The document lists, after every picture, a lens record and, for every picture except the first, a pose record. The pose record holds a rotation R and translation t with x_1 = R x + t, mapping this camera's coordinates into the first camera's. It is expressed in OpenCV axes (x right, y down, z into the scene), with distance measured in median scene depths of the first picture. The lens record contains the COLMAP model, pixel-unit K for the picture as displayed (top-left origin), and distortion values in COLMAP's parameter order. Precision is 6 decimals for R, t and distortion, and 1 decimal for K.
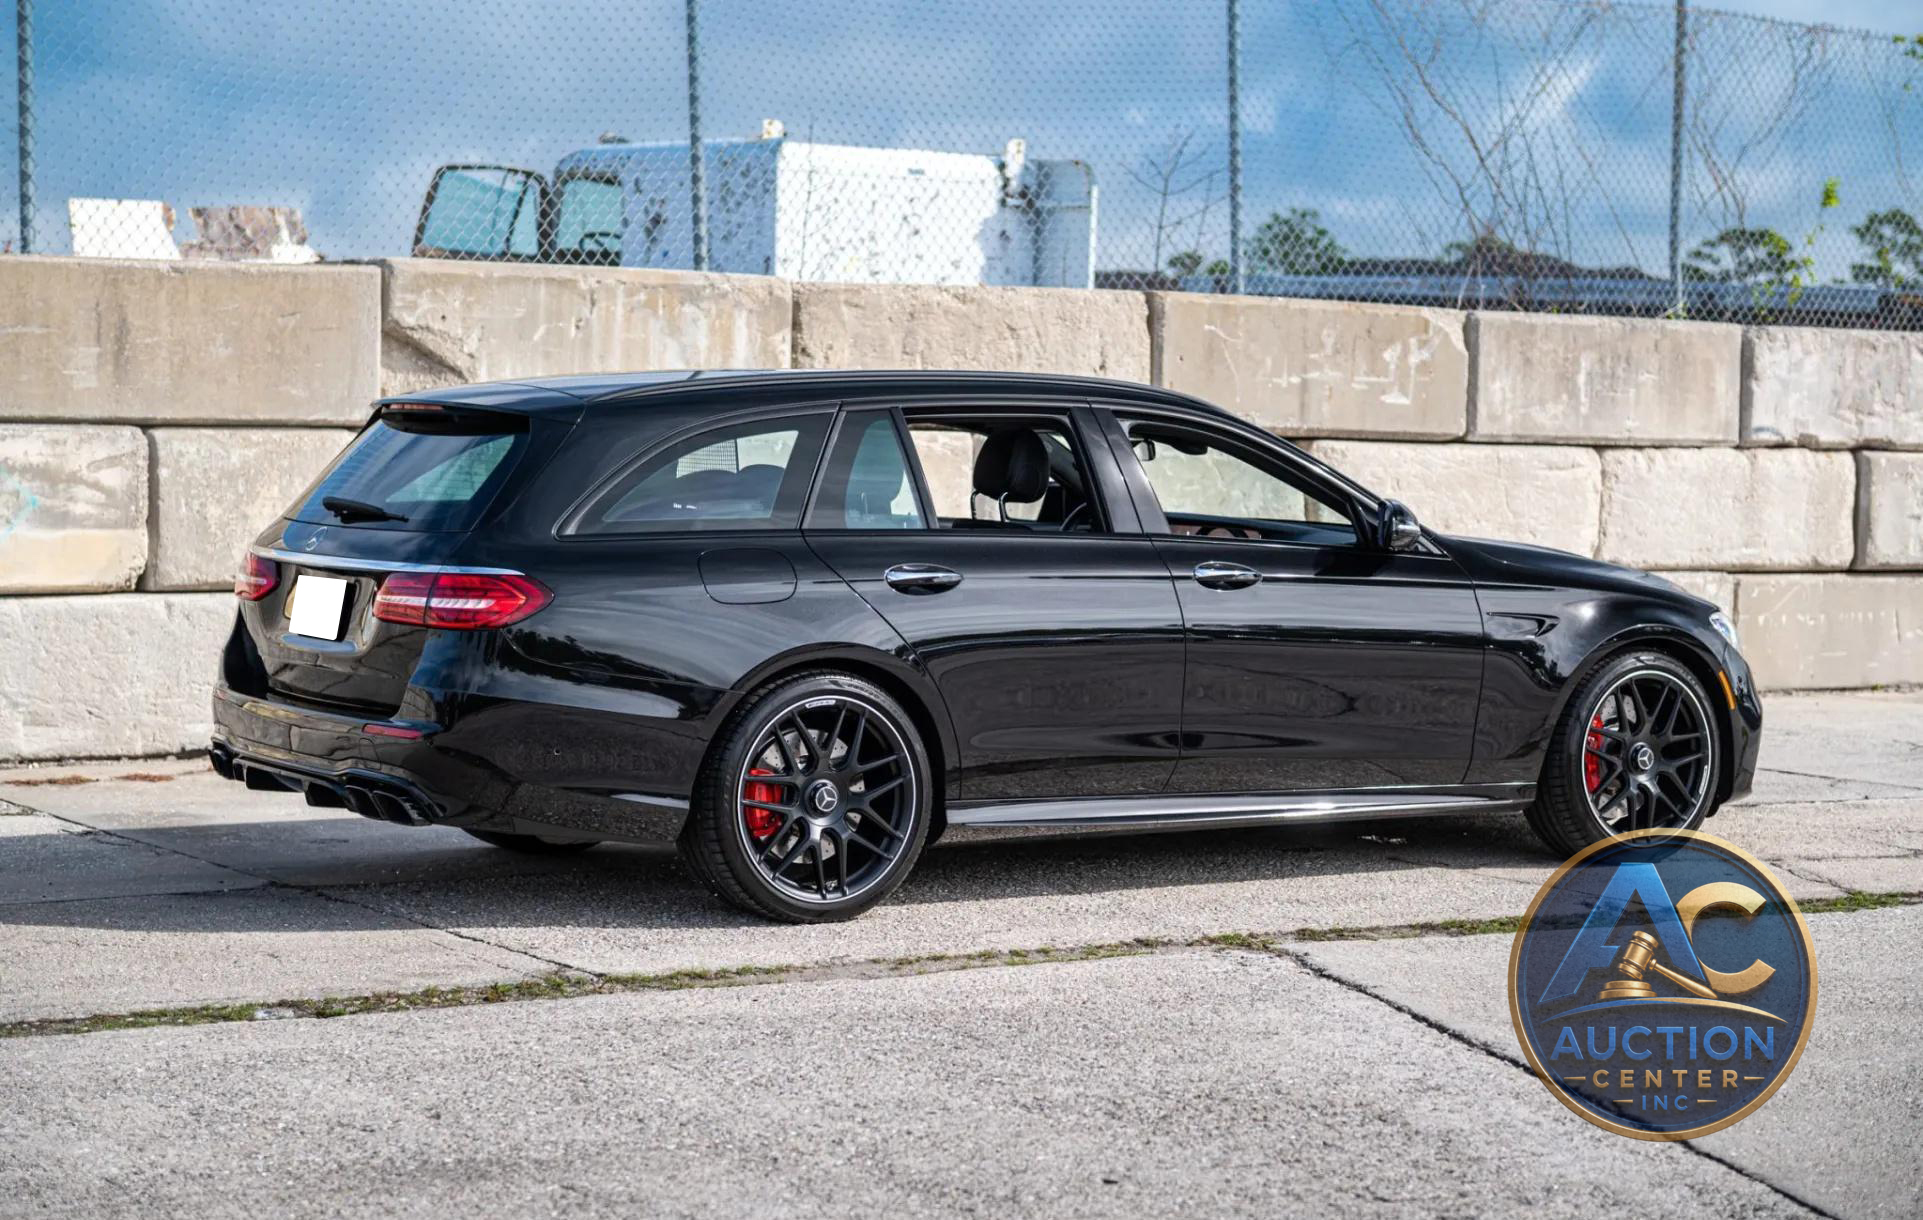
lens RADIAL K [[3777.1, 0, 927.4], [0, 3777.1, 612.5], [0, 0, 1]] dist [0.029588, -0.153554]
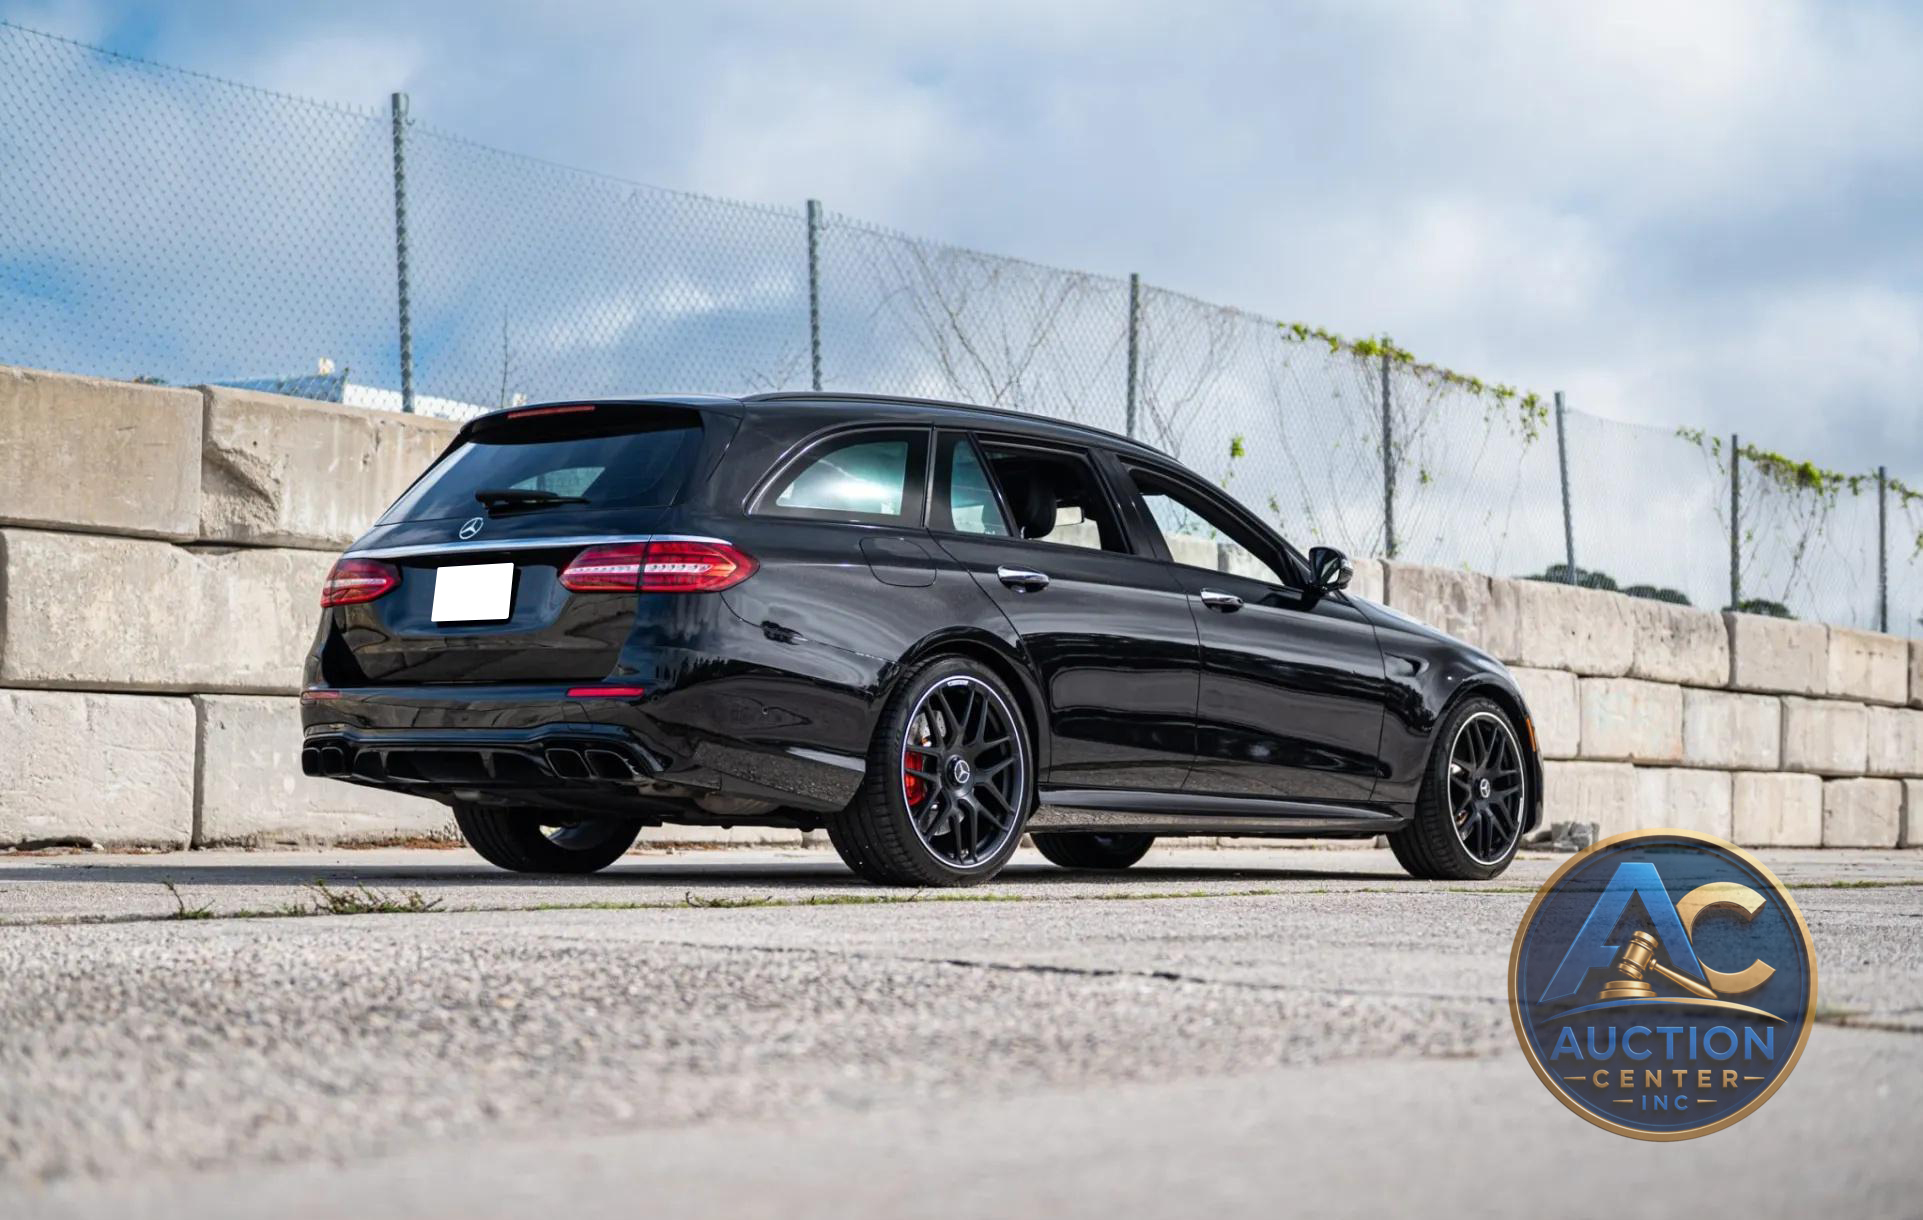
lens RADIAL K [[3196.1, 0, 961.5], [0, 3196.1, 610.0], [0, 0, 1]] dist [0.041224, -0.008869]
pose [[0.951832, 0.015916, 0.306206, -0.214430], [0.019538, 0.993474, -0.112371, 0.073988], [-0.305997, 0.112941, 0.945310, 0.091324]]
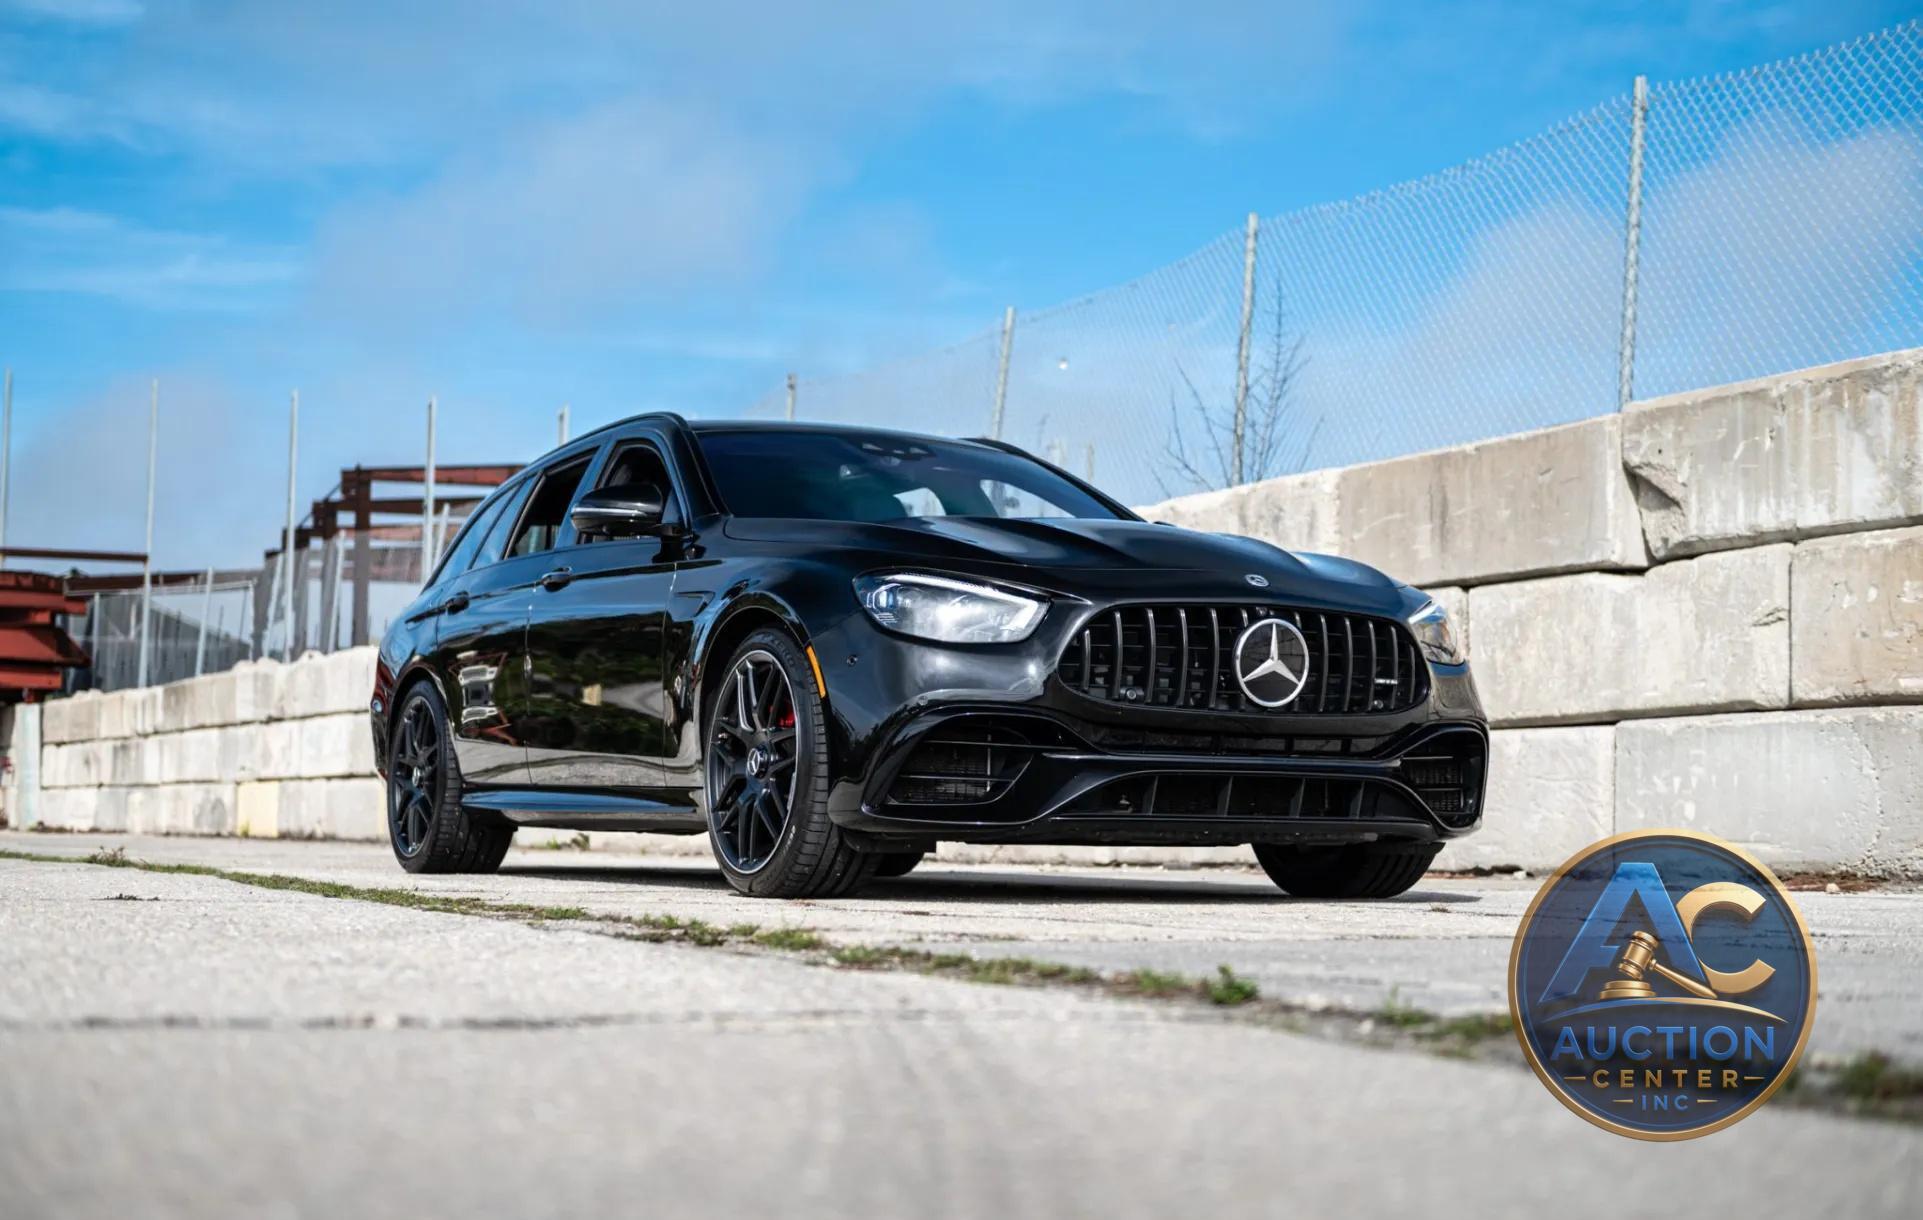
lens RADIAL K [[2620.9, 0, 959.4], [0, 2620.9, 579.0], [0, 0, 1]] dist [0.018699, 0.020039]
pose [[-0.088452, -0.114433, -0.989485, 0.578632], [-0.069322, 0.991678, -0.108490, 0.044767], [0.993665, 0.058997, -0.095648, 0.884437]]
